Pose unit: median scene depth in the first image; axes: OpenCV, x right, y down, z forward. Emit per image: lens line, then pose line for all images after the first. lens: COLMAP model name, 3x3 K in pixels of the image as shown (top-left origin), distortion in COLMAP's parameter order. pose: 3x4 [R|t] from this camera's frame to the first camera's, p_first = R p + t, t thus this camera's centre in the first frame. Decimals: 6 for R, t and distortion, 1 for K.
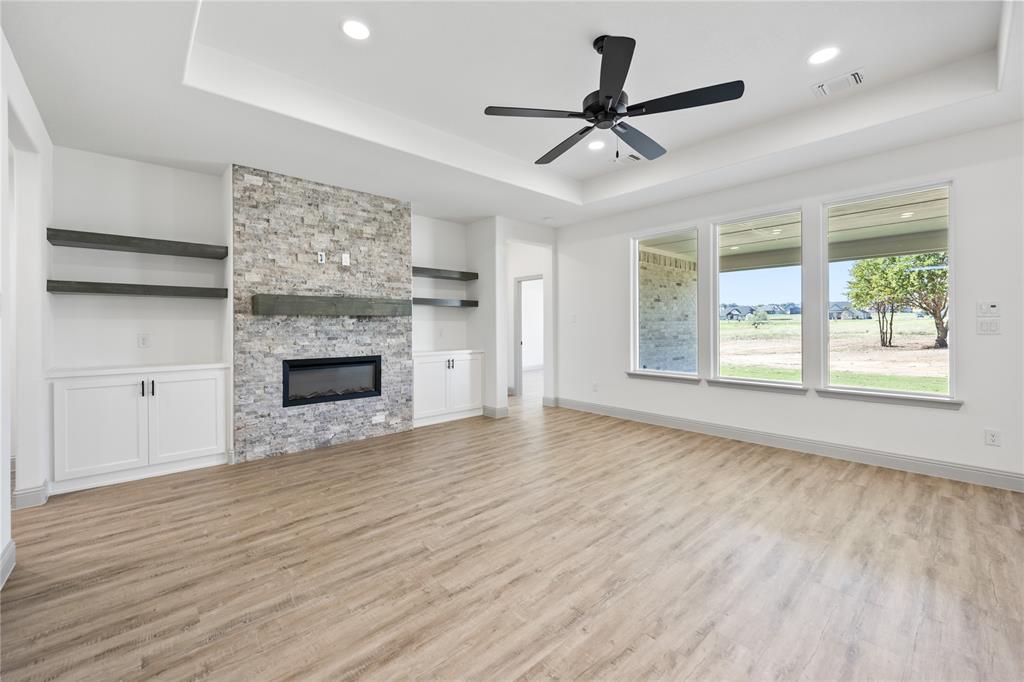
lens RADIAL K [[410.9, 0, 512.7], [0, 410.9, 328.7], [0, 0, 1]] dist [0.006162, -0.000129]
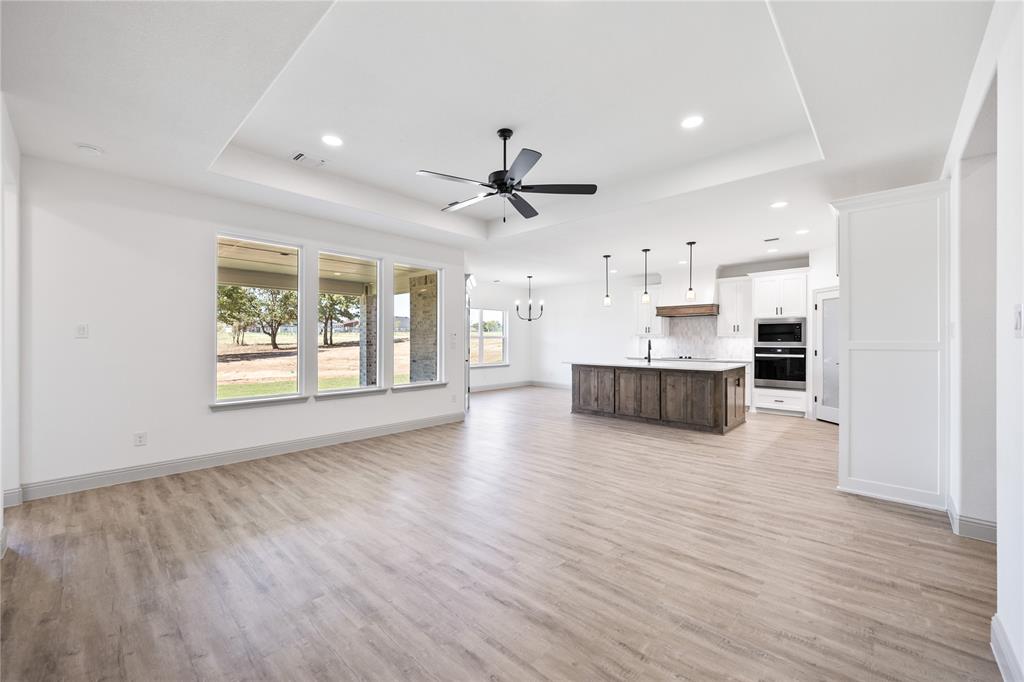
lens RADIAL K [[409.0, 0, 501.6], [0, 409.0, 339.7], [0, 0, 1]] dist [0.002612, 0.000077]
pose [[-0.063124, 0.007025, 0.997981, -0.664704], [0.006693, 0.999956, -0.006616, -0.008546], [-0.997983, 0.006261, -0.063168, 0.663470]]
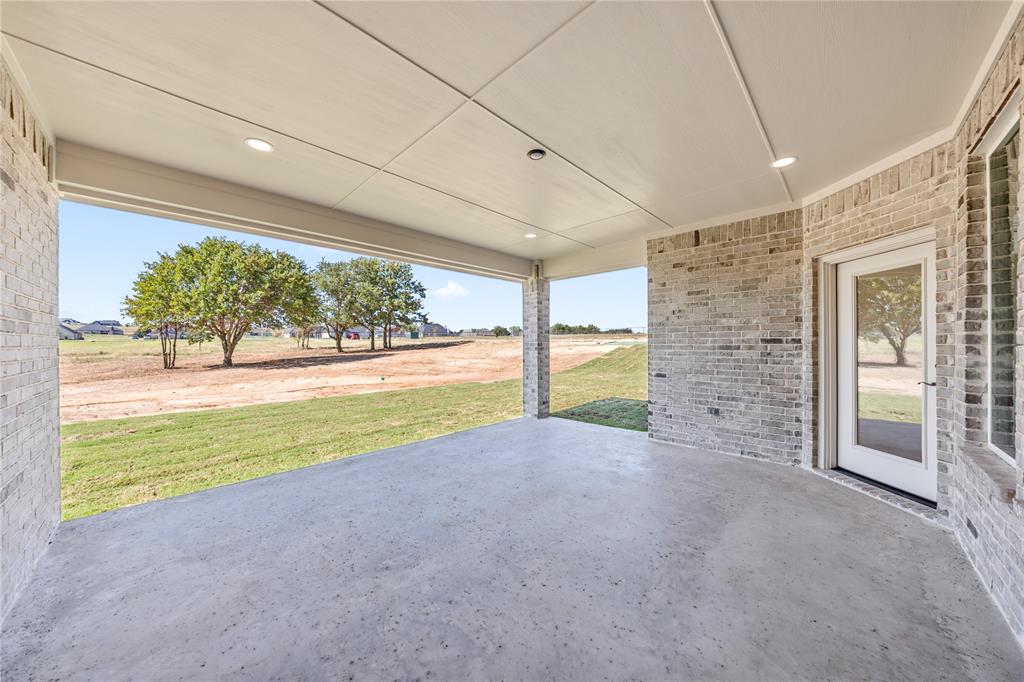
lens RADIAL K [[344.2, 0, 507.0], [0, 344.2, 341.5], [0, 0, 1]] dist [-0.009581, -0.000004]
pose [[-0.047722, 0.012364, 0.998784, 0.413045], [0.010116, 0.999878, -0.011895, -0.013548], [-0.998809, 0.009536, -0.047841, 1.513106]]
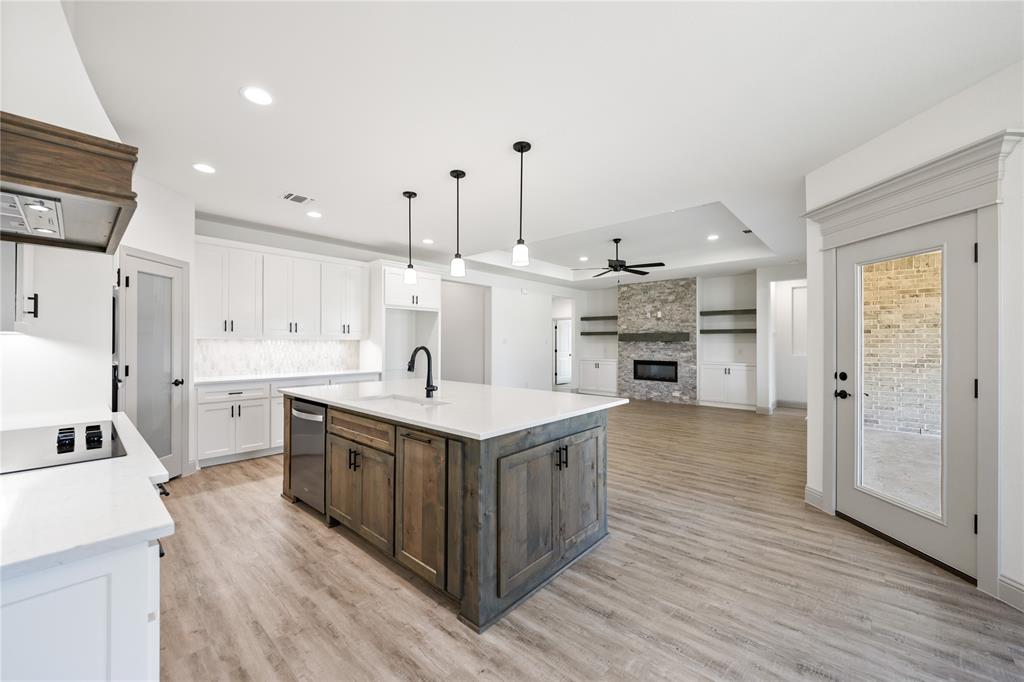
lens RADIAL K [[396.9, 0, 512.0], [0, 396.9, 341.0], [0, 0, 1]] dist [0.000789, -0.000138]
pose [[0.098415, 0.000486, -0.995145, 1.617402], [-0.010008, 0.999950, -0.000502, -0.024865], [0.995095, 0.010008, 0.098415, 0.054424]]
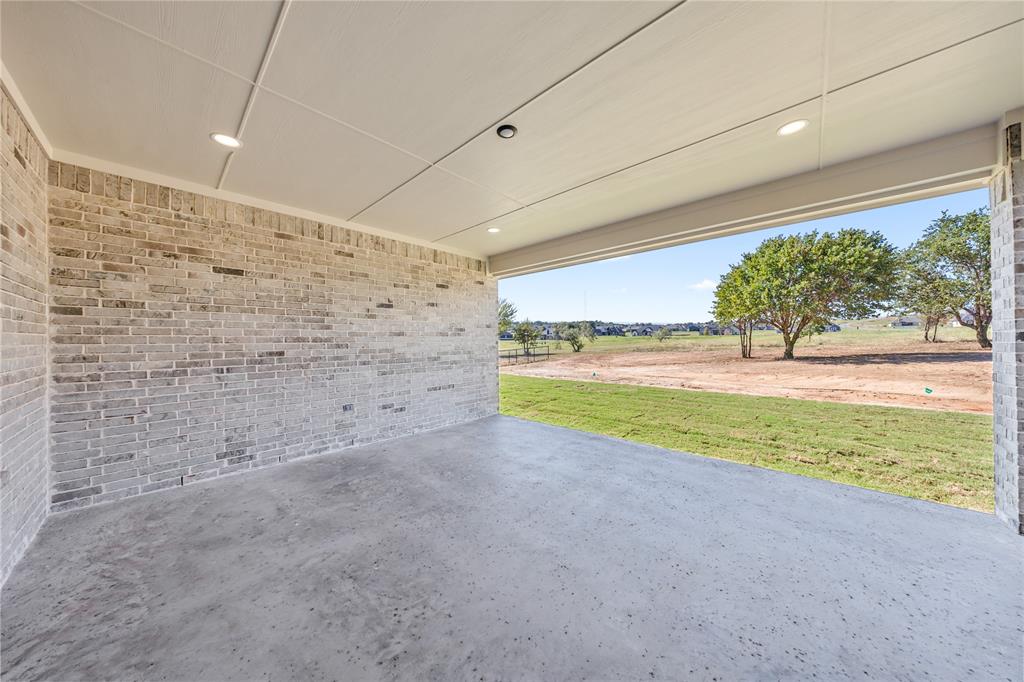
lens RADIAL K [[325.0, 0, 510.9], [0, 325.0, 338.6], [0, 0, 1]] dist [-0.000959, -0.000081]
pose [[0.996302, -0.005166, 0.085765, 1.003922], [0.006474, 0.999867, -0.014973, -0.010629], [-0.085677, 0.015473, 0.996203, 0.878791]]
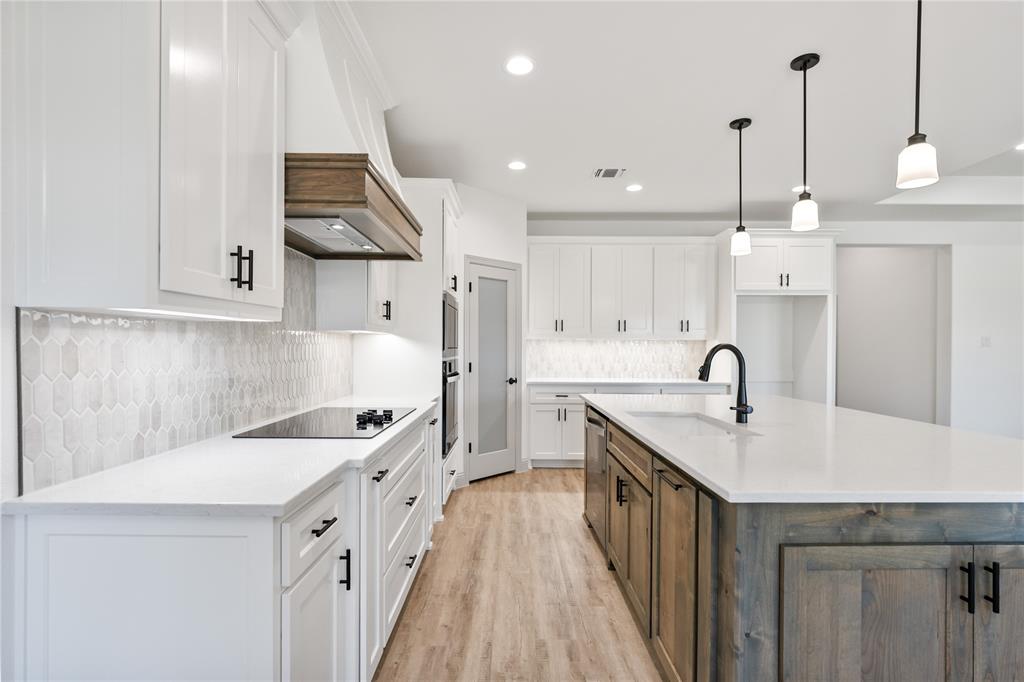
lens RADIAL K [[492.8, 0, 511.2], [0, 492.8, 350.1], [0, 0, 1]] dist [0.002408, -0.000241]
pose [[-0.672285, 0.008463, -0.740244, 1.505001], [-0.005573, 0.999848, 0.016493, -0.015710], [0.740271, 0.015213, -0.672136, 0.162898]]
